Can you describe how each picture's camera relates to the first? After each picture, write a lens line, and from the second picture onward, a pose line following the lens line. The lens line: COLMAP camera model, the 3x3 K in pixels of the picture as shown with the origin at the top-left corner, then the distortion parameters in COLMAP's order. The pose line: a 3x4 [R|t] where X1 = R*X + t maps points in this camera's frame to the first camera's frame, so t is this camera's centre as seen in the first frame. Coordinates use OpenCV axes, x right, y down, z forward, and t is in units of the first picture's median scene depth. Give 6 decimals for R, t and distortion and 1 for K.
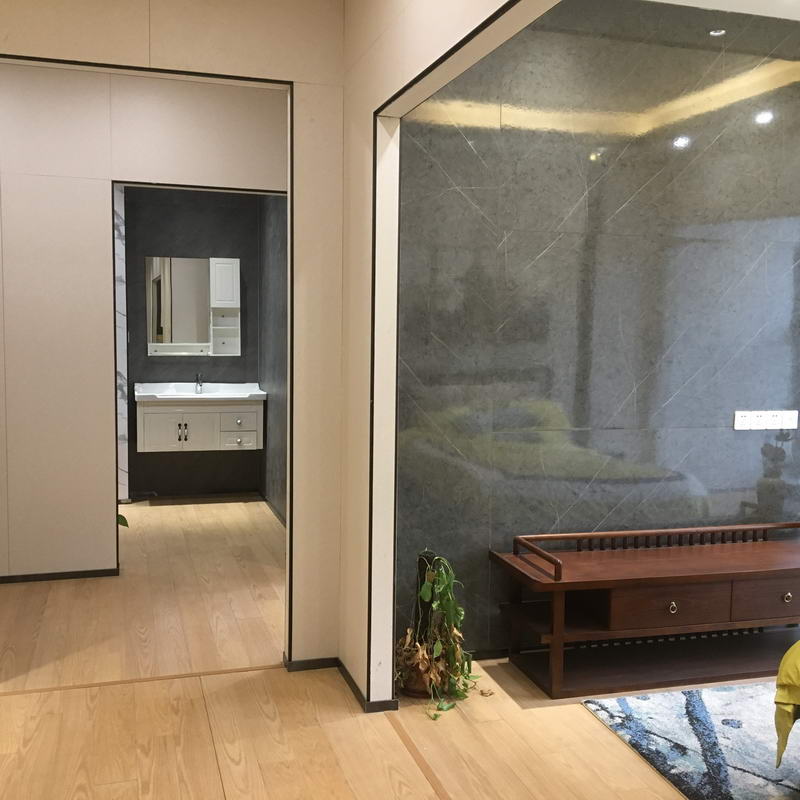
lens RADIAL K [[897.5, 0, 397.7], [0, 897.5, 396.7], [0, 0, 1]] dist [0.118885, -0.245566]
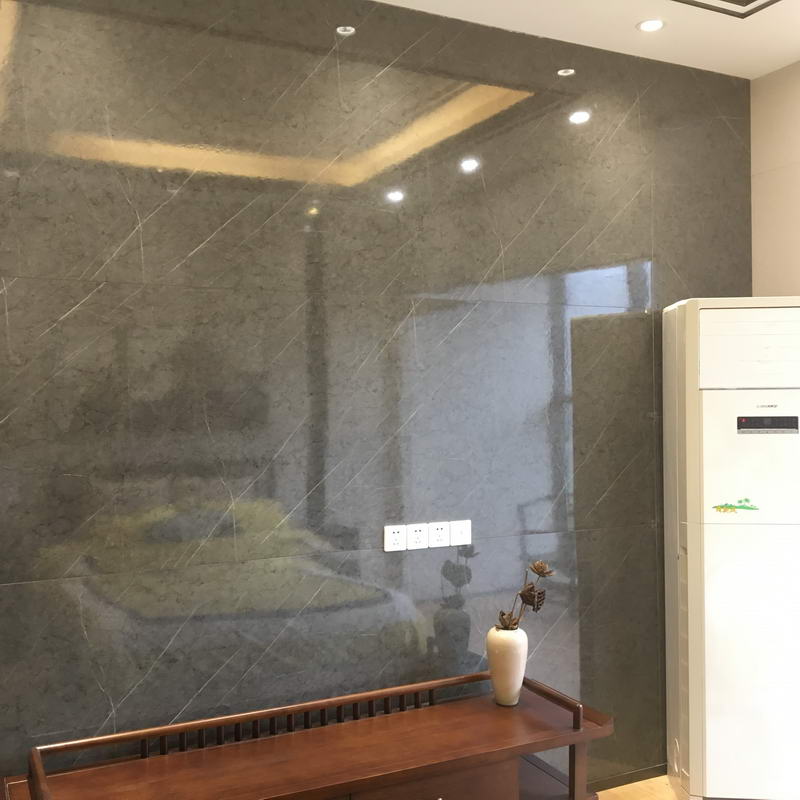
lens RADIAL K [[893.4, 0, 401.4], [0, 893.4, 384.6], [0, 0, 1]] dist [0.115338, -0.211136]
pose [[0.984315, -0.019012, 0.175395, 0.274455], [0.035701, 0.995073, -0.092492, -0.032065], [-0.172773, 0.097303, 0.980144, 0.290171]]
